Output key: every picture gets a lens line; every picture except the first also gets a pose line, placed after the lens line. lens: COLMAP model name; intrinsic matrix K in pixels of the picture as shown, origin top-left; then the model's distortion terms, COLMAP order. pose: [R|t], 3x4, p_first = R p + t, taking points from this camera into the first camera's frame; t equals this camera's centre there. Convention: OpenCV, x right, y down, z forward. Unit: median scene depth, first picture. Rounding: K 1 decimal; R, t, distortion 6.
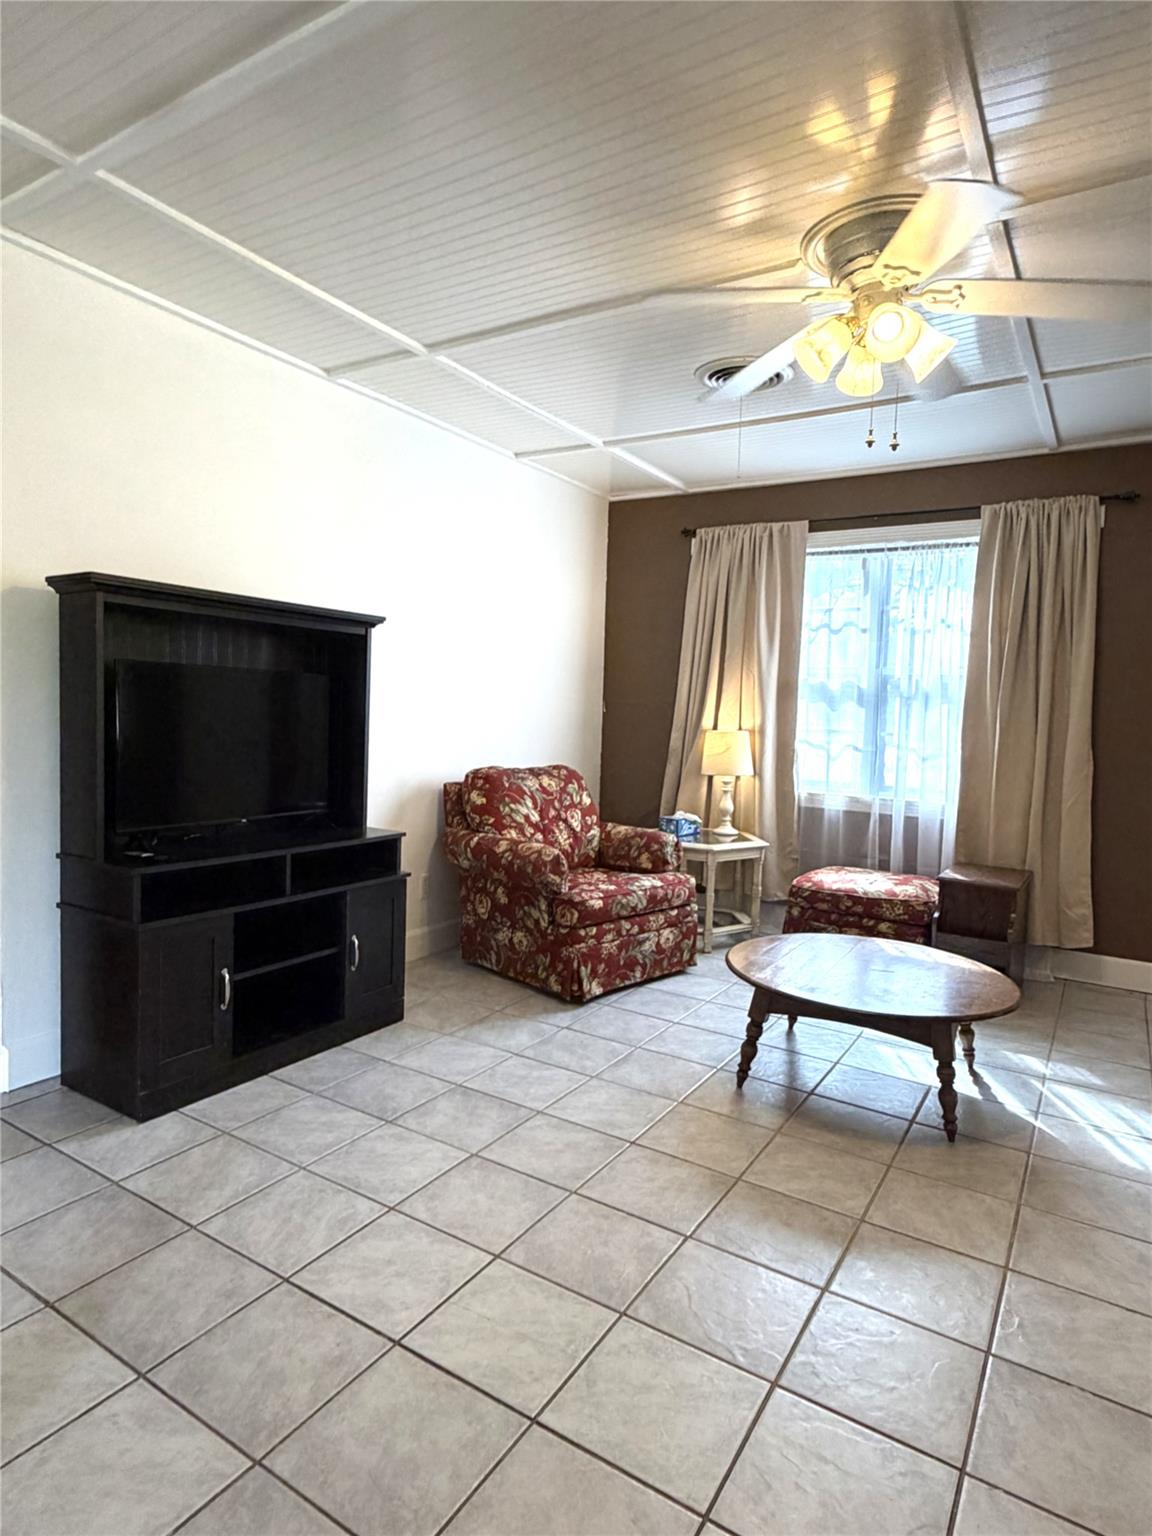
lens RADIAL K [[870.9, 0, 578.3], [0, 870.9, 770.8], [0, 0, 1]] dist [-0.008918, 0.000998]
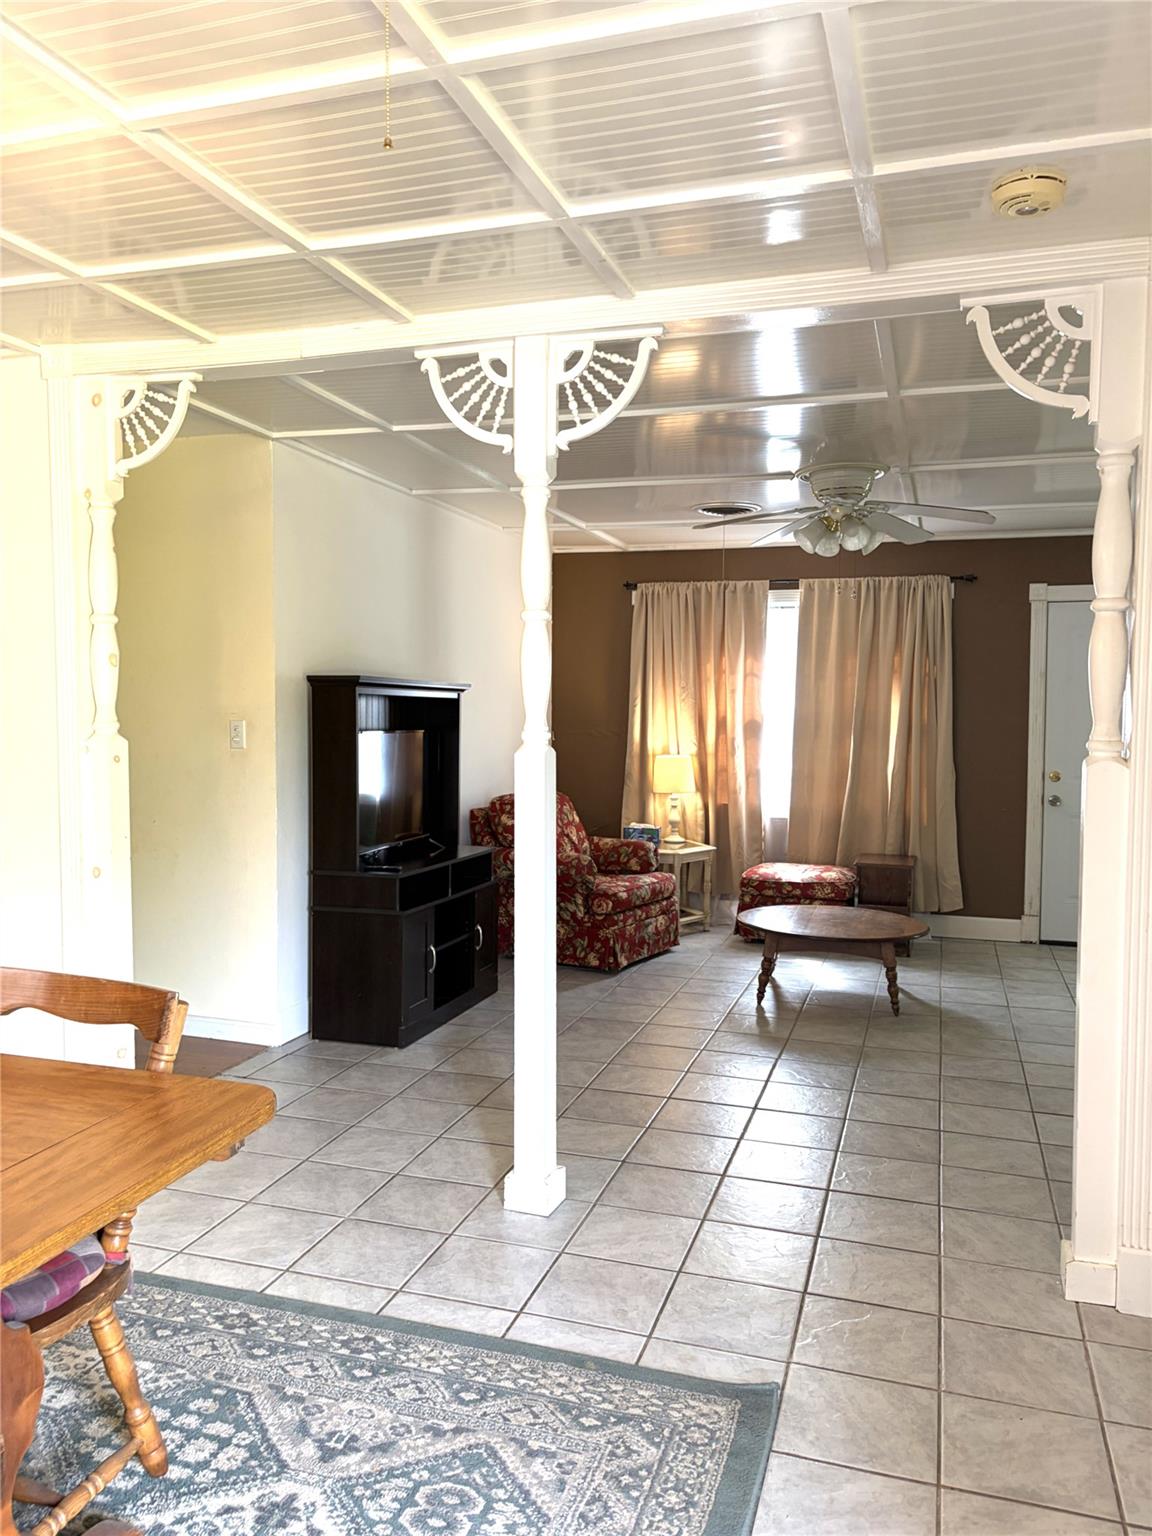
lens RADIAL K [[1161.8, 0, 574.6], [0, 1161.8, 763.9], [0, 0, 1]] dist [0.038920, -0.033749]
pose [[0.968649, -0.034724, 0.245994, -0.437268], [0.038572, 0.999197, -0.010840, -0.027504], [-0.245420, 0.019988, 0.969211, -0.632952]]
